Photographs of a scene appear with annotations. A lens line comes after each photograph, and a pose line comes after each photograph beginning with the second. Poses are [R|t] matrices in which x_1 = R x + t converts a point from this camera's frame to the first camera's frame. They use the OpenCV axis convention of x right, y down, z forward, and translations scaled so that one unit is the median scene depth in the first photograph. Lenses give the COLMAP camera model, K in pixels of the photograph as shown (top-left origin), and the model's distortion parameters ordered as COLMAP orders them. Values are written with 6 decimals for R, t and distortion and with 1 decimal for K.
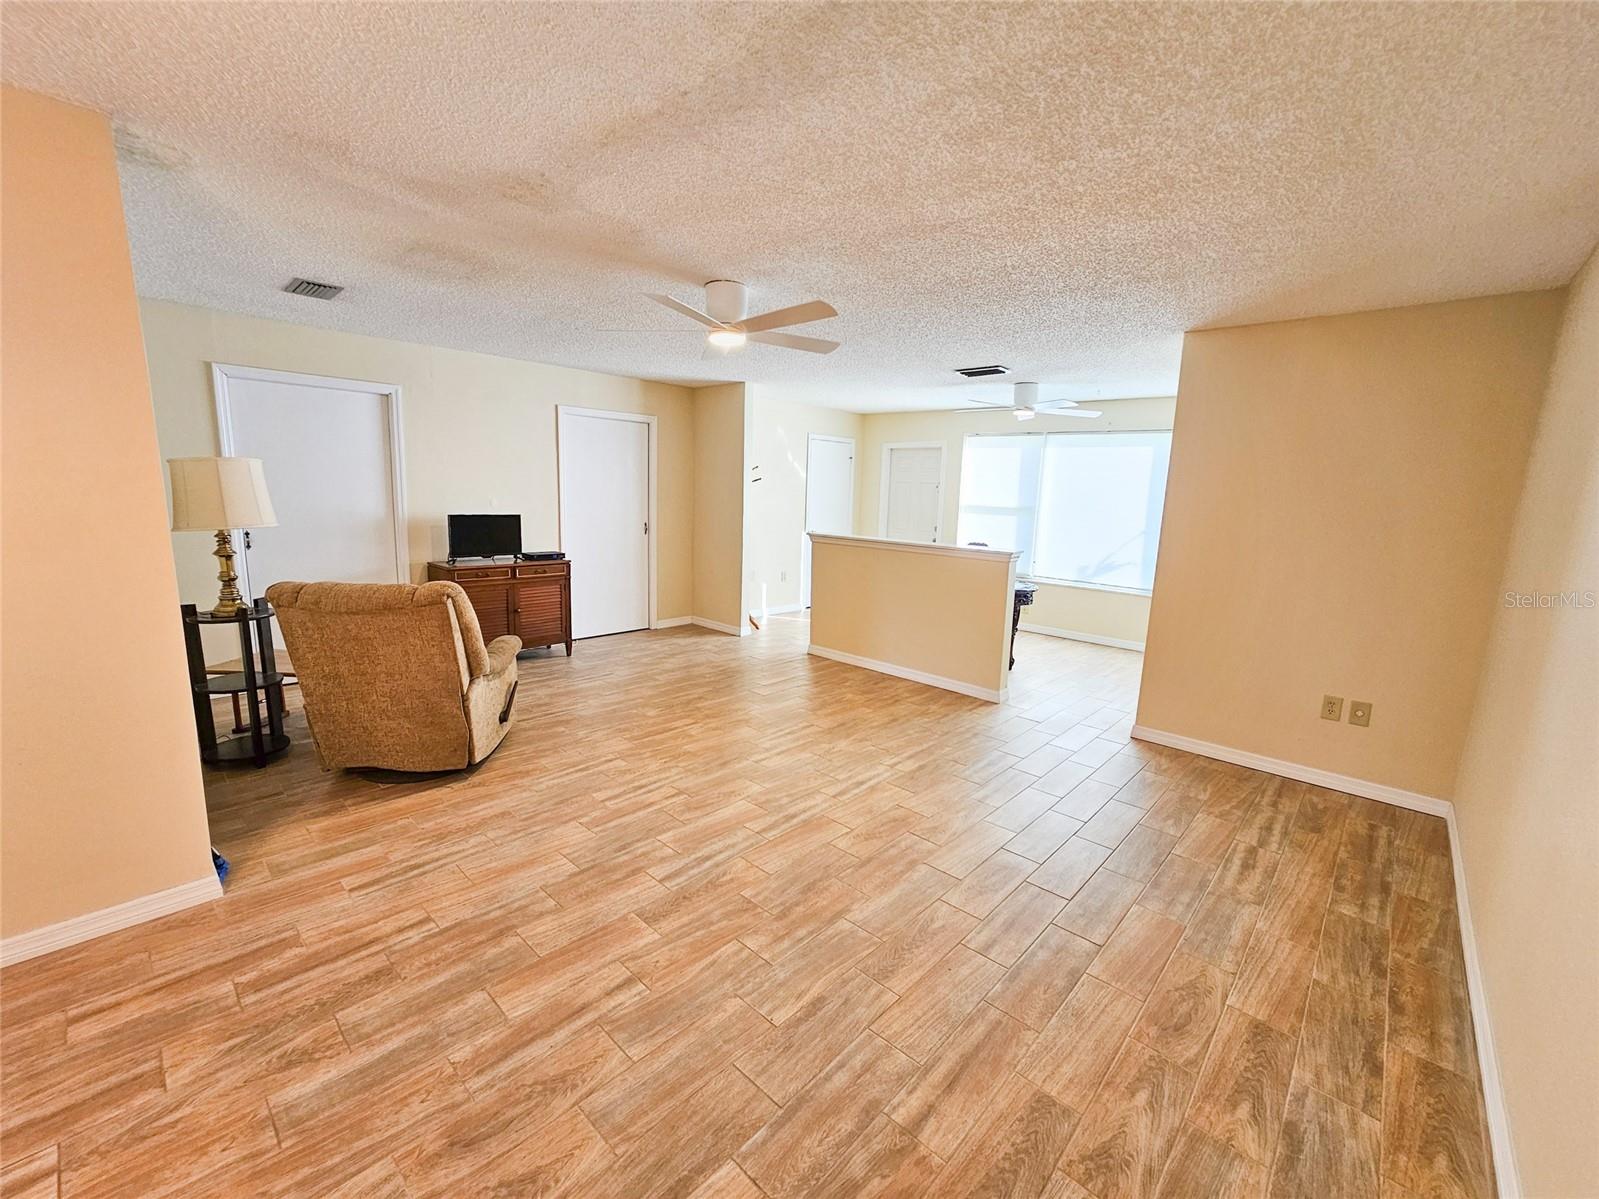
lens RADIAL K [[659.8, 0, 793.2], [0, 659.8, 597.3], [0, 0, 1]] dist [-0.016033, 0.005510]
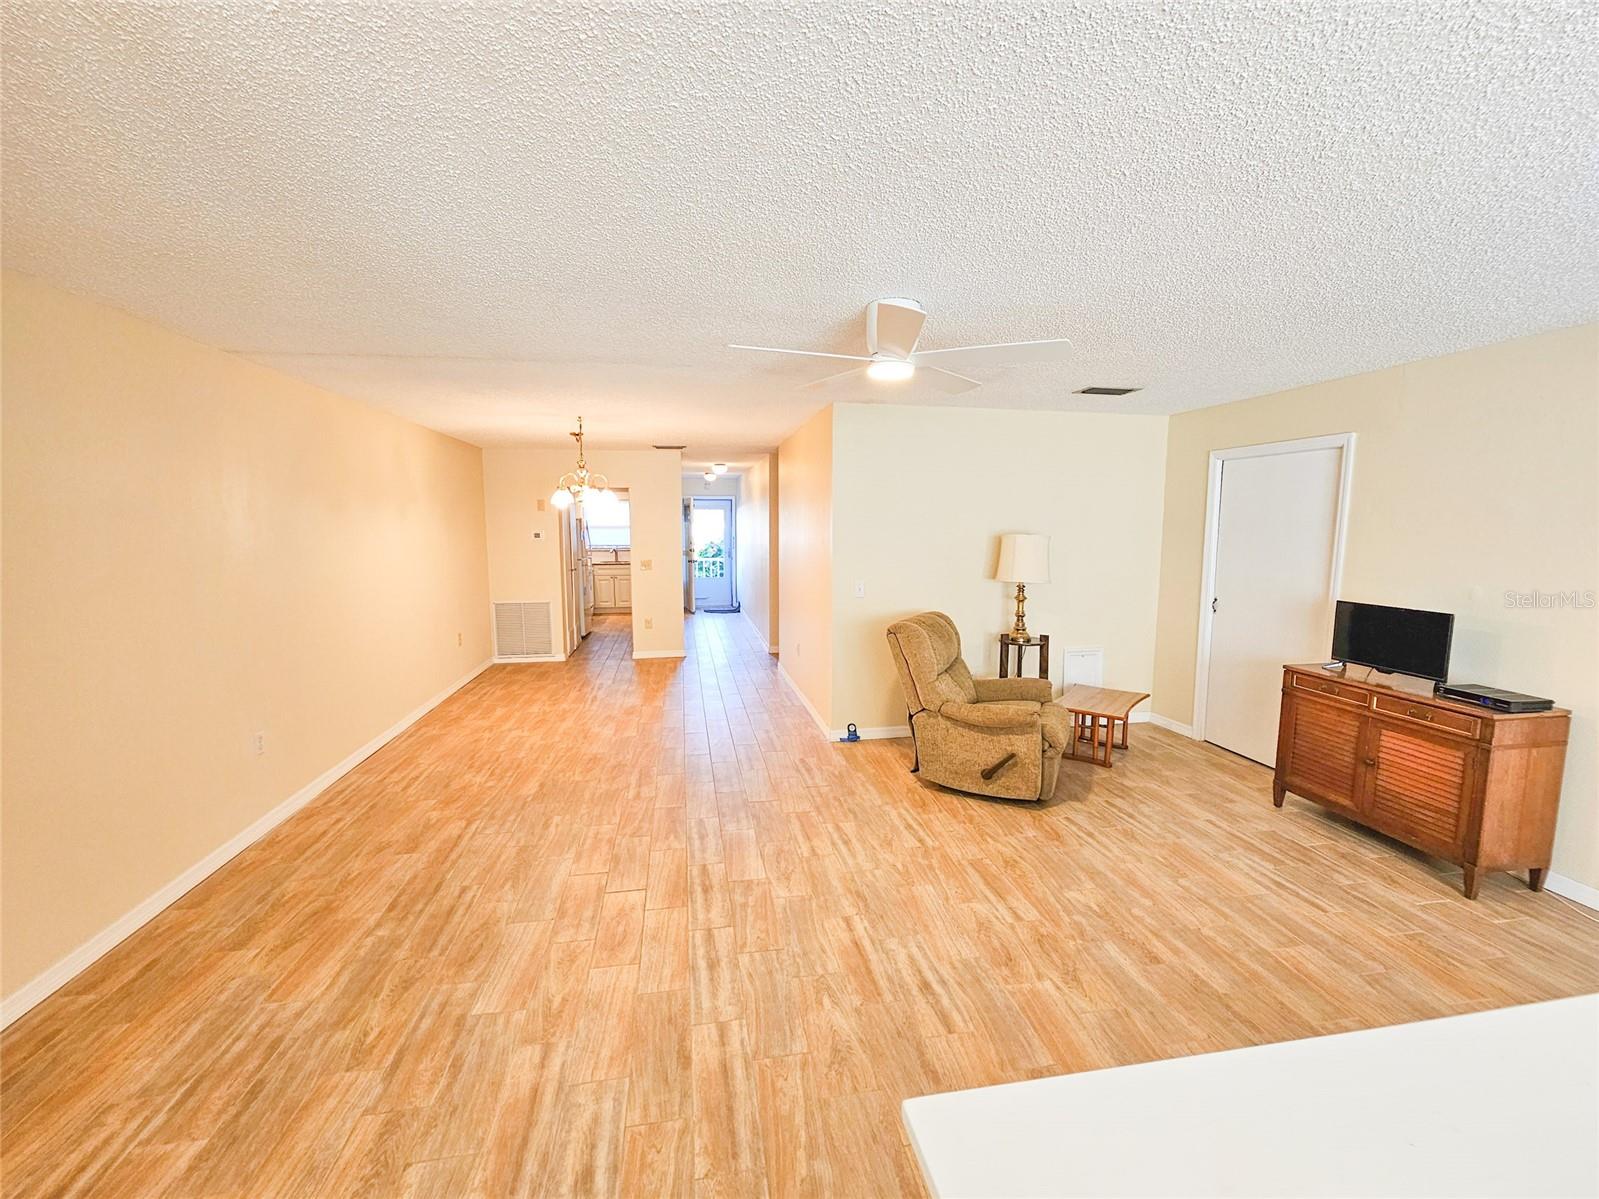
lens RADIAL K [[659.8, 0, 798.2], [0, 659.8, 599.1], [0, 0, 1]] dist [-0.016033, 0.005510]
pose [[-0.594017, 0.054567, -0.802600, 0.534076], [-0.153068, 0.971803, 0.179359, -0.218935], [0.789756, 0.229394, -0.568915, 1.245064]]
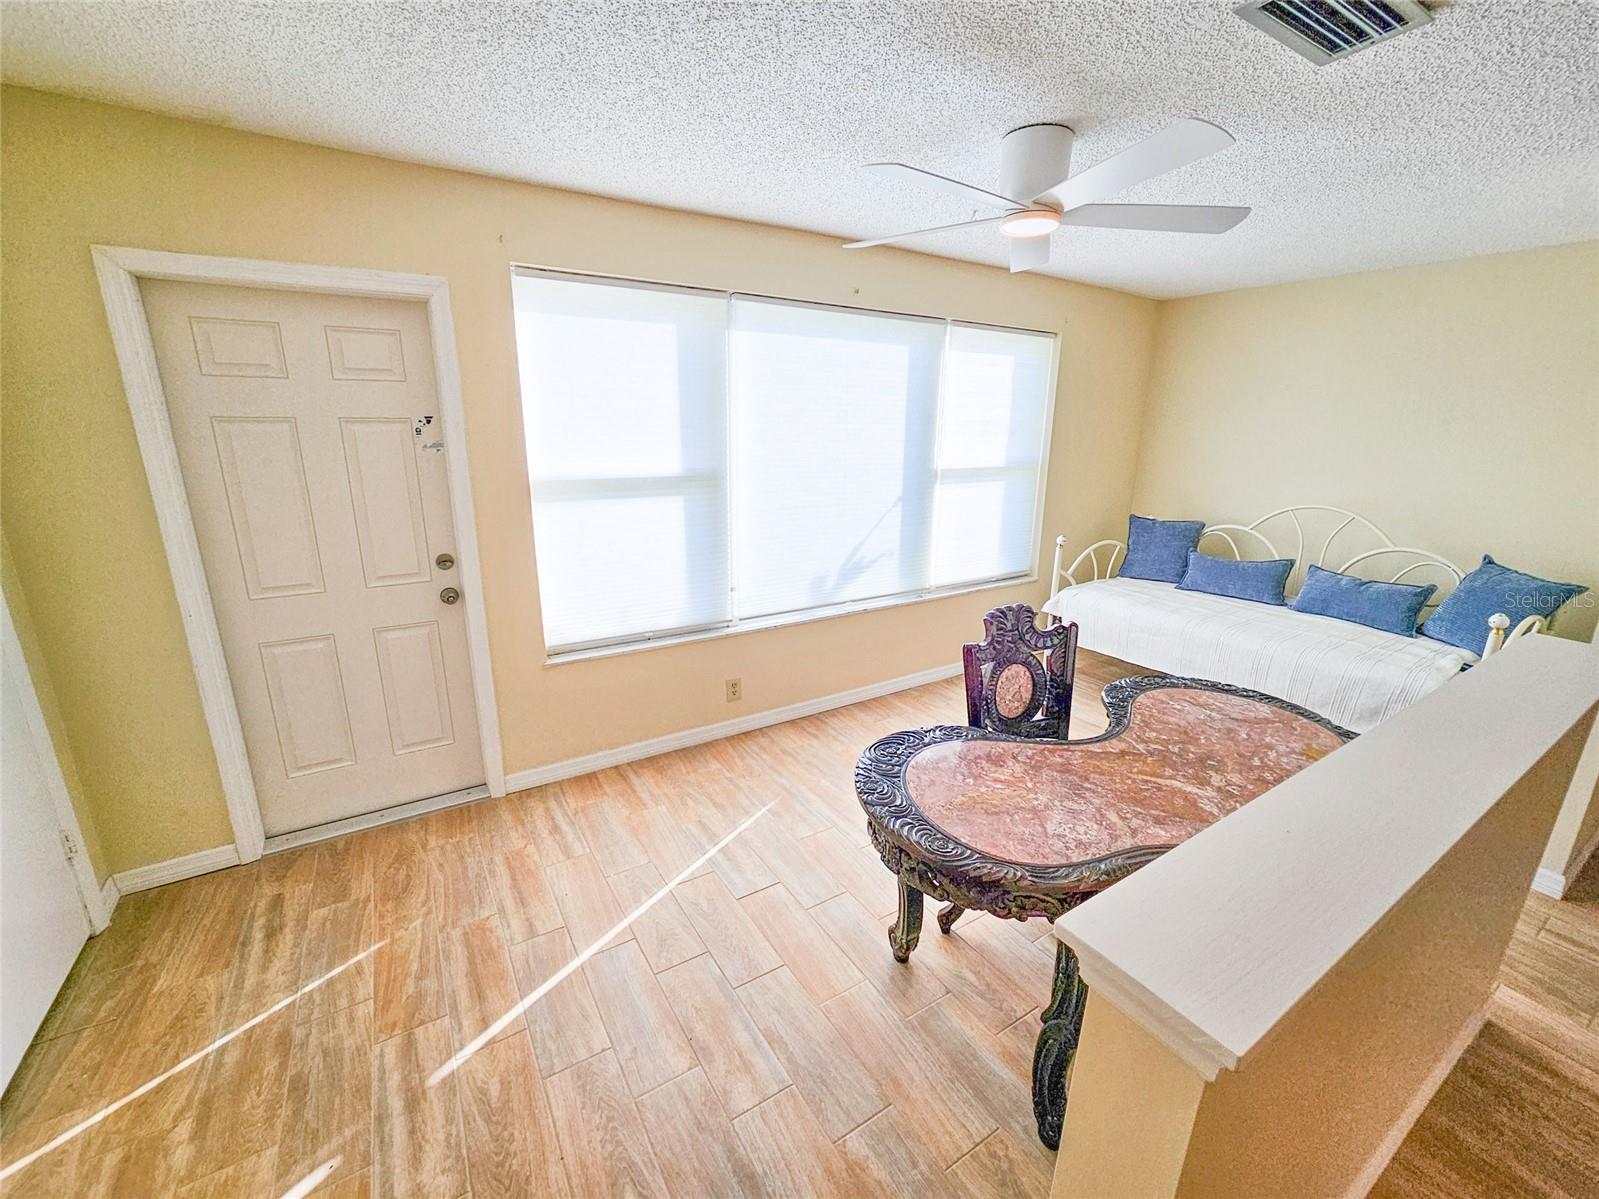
lens RADIAL K [[659.8, 0, 795.7], [0, 659.8, 597.4], [0, 0, 1]] dist [-0.016033, 0.005510]
pose [[0.248261, -0.279998, 0.927344, -0.102134], [0.160276, 0.955993, 0.245740, -0.297249], [-0.955342, 0.087624, 0.282213, 1.587675]]
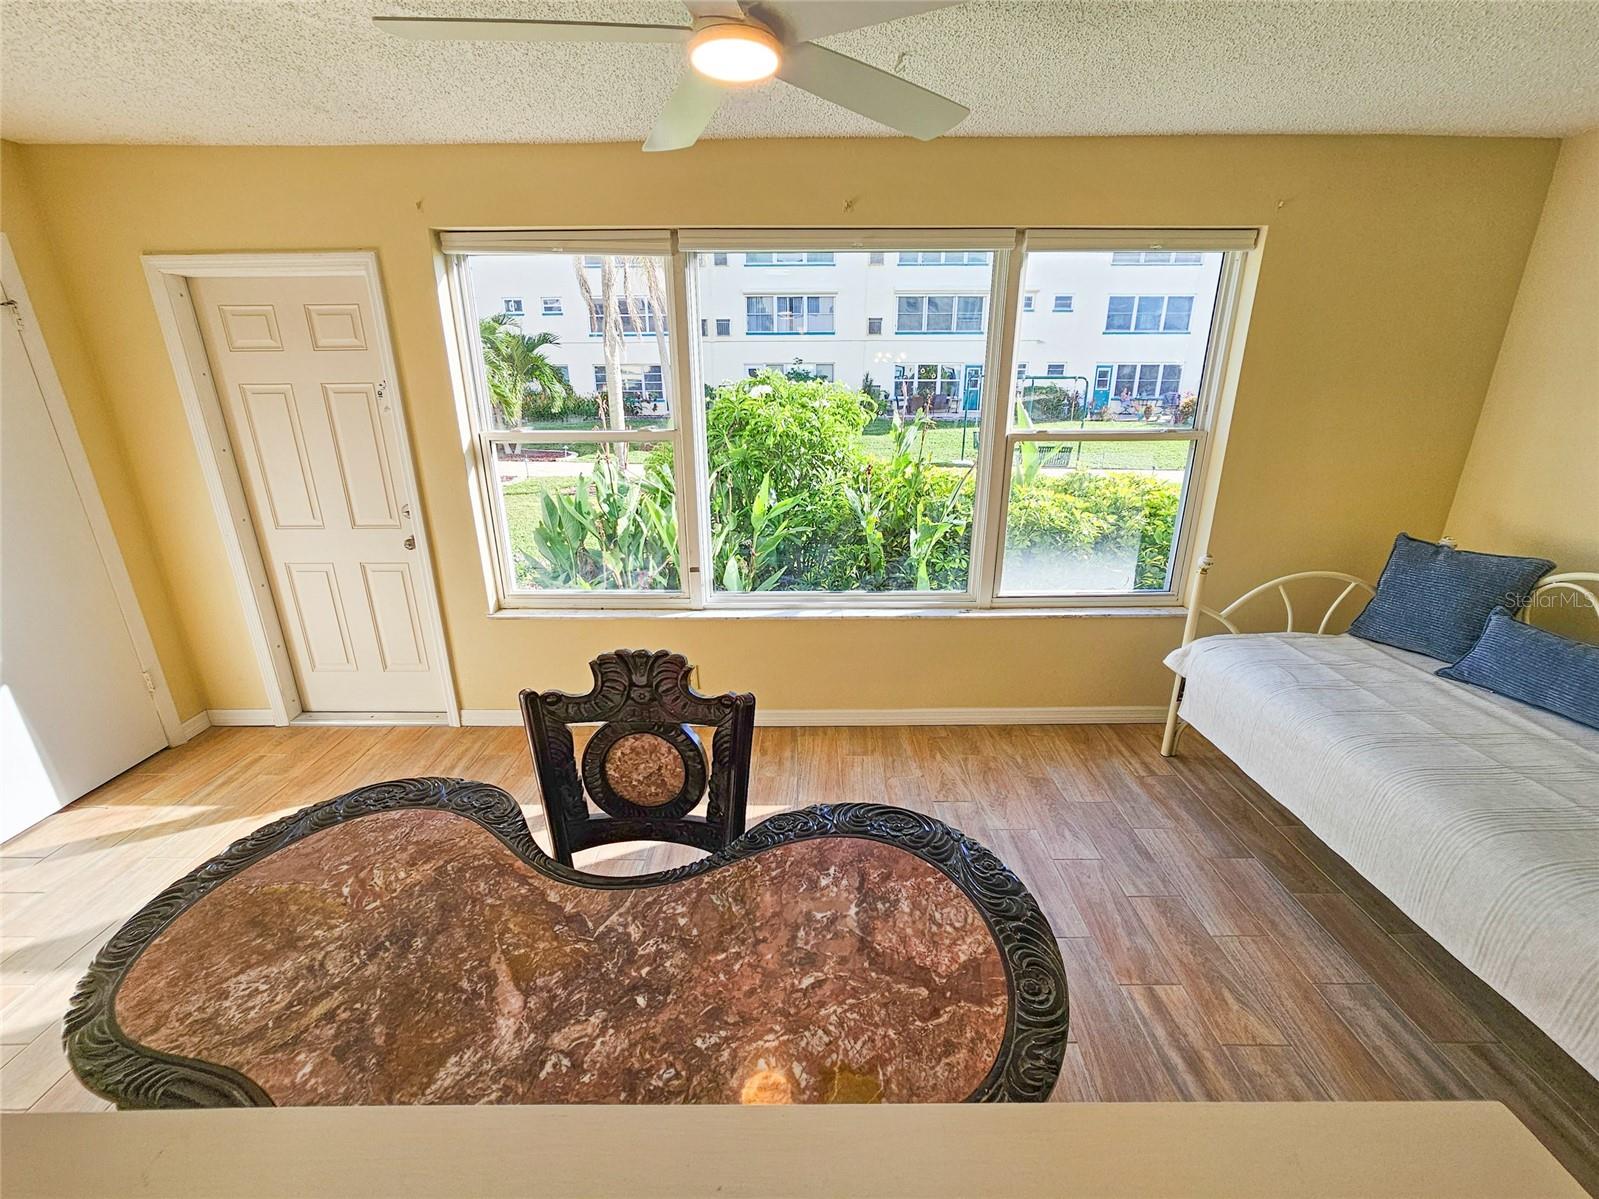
lens RADIAL K [[659.8, 0, 796.7], [0, 659.8, 596.7], [0, 0, 1]] dist [-0.016033, 0.005510]
pose [[0.725187, -0.251929, 0.640809, 0.276159], [0.142629, 0.965438, 0.218144, -0.227212], [-0.673618, -0.066797, 0.736055, 1.237654]]
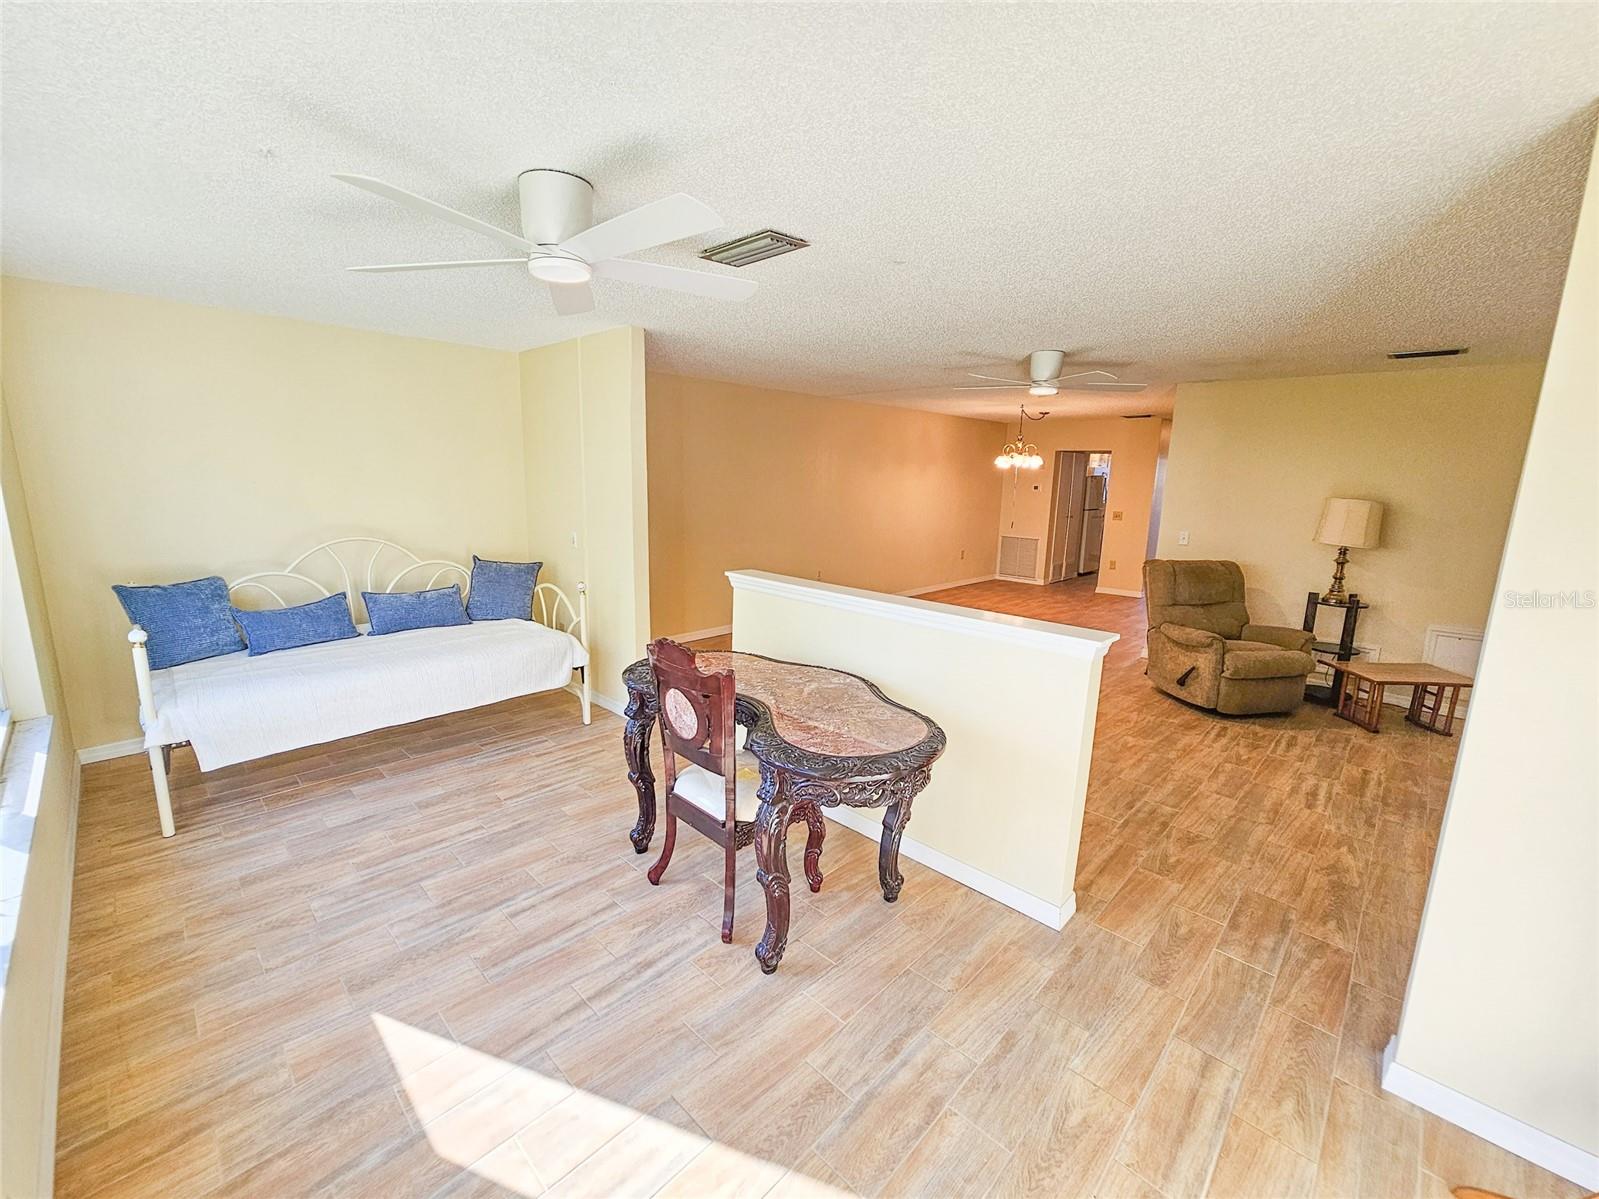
lens RADIAL K [[659.8, 0, 796.1], [0, 659.8, 596.6], [0, 0, 1]] dist [-0.016033, 0.005510]
pose [[-0.998257, -0.058533, -0.007552, 0.341620], [-0.057556, 0.937213, 0.343976, -0.376235], [-0.013057, 0.343811, -0.938948, 2.117559]]
